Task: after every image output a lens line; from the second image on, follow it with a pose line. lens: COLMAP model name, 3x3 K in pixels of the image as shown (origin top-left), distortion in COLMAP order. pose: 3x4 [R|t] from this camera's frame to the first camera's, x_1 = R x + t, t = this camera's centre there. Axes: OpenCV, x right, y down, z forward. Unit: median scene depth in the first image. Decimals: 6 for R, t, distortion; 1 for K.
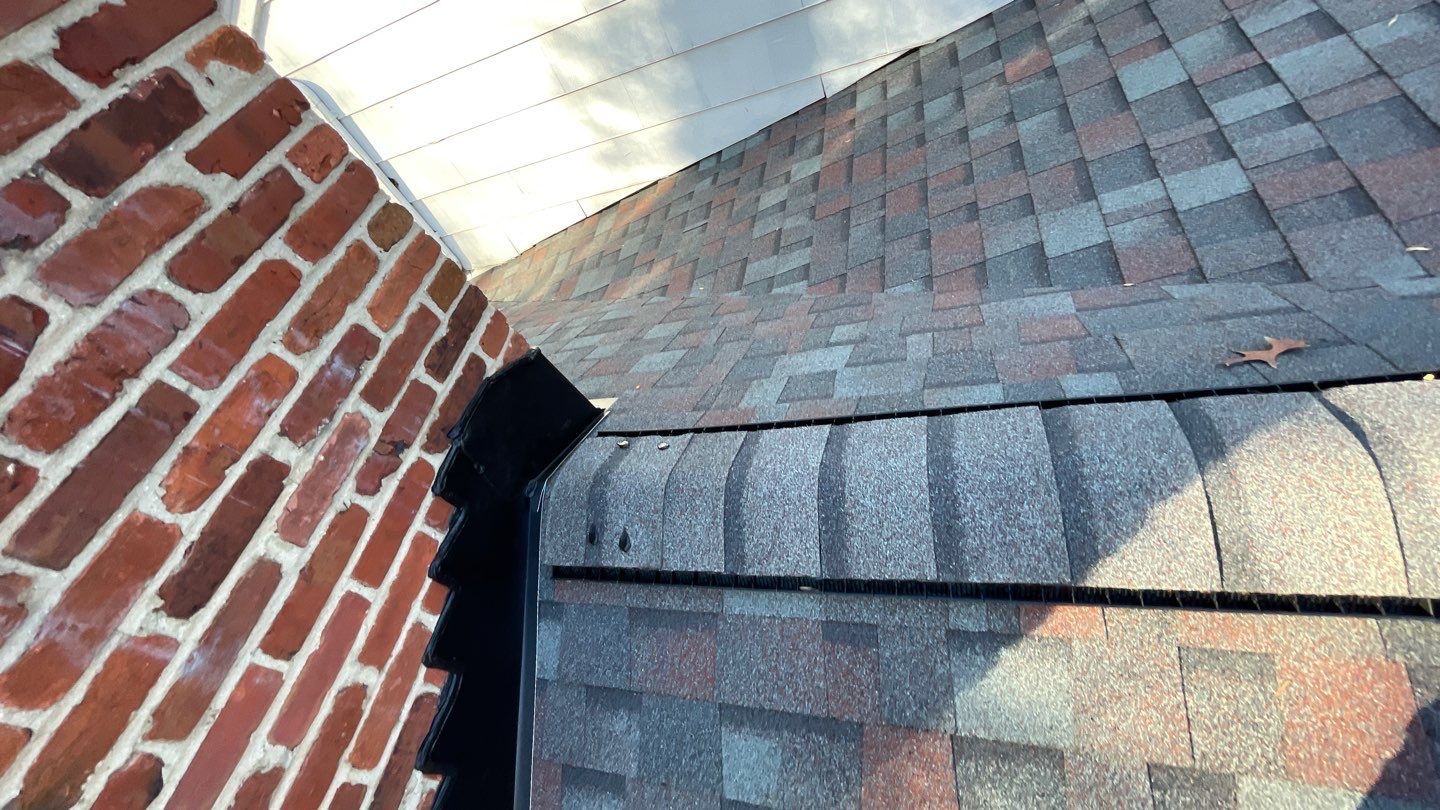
lens RADIAL K [[582.3, 0, 719.8], [0, 582.3, 404.5], [0, 0, 1]] dist [-0.000504, -0.000081]
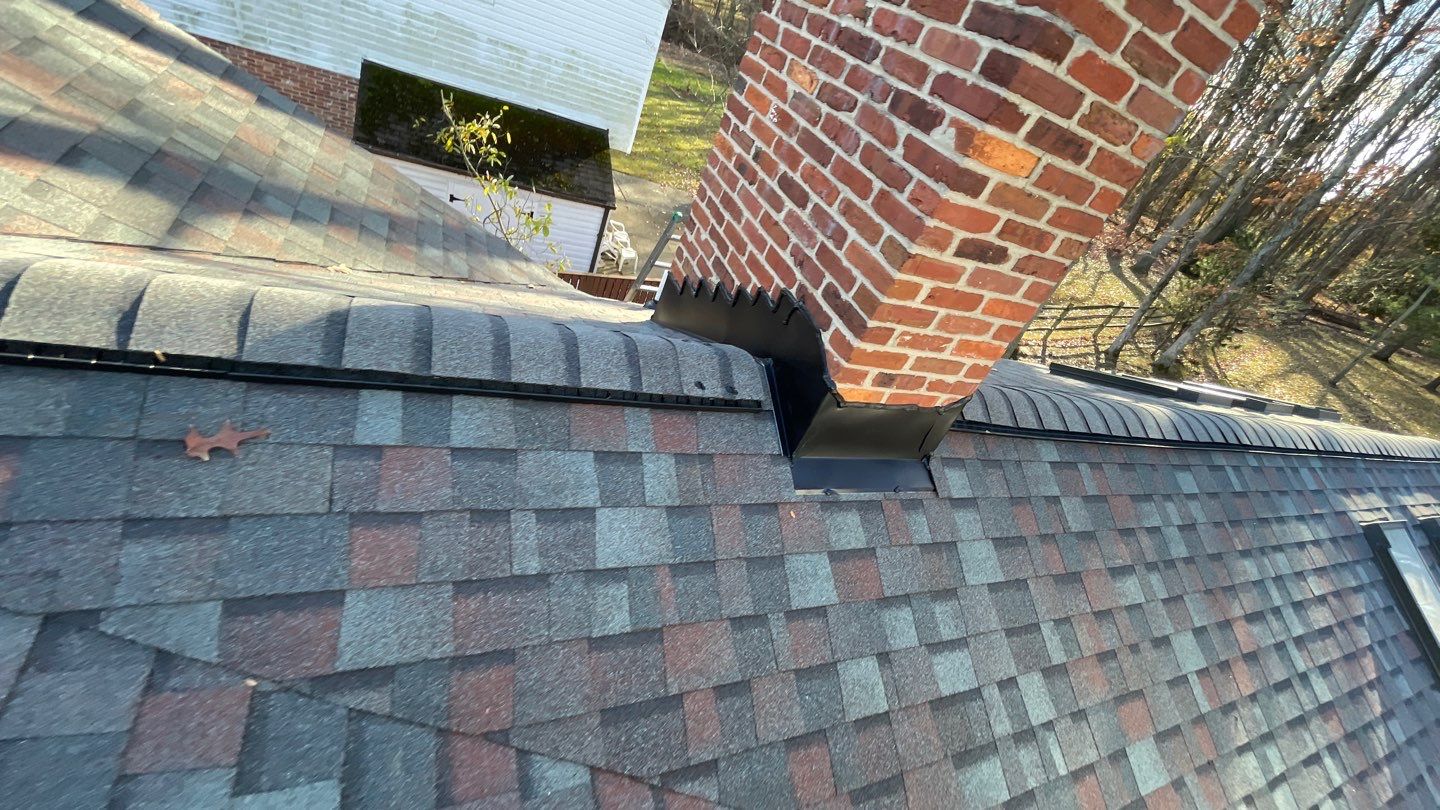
lens RADIAL K [[582.3, 0, 720.0], [0, 582.3, 405.8], [0, 0, 1]] dist [-0.000504, -0.000081]
pose [[-0.876320, 0.335113, -0.346067, 0.578090], [-0.396453, -0.093602, 0.913271, -1.971778], [0.273656, 0.937517, 0.214882, 1.231389]]
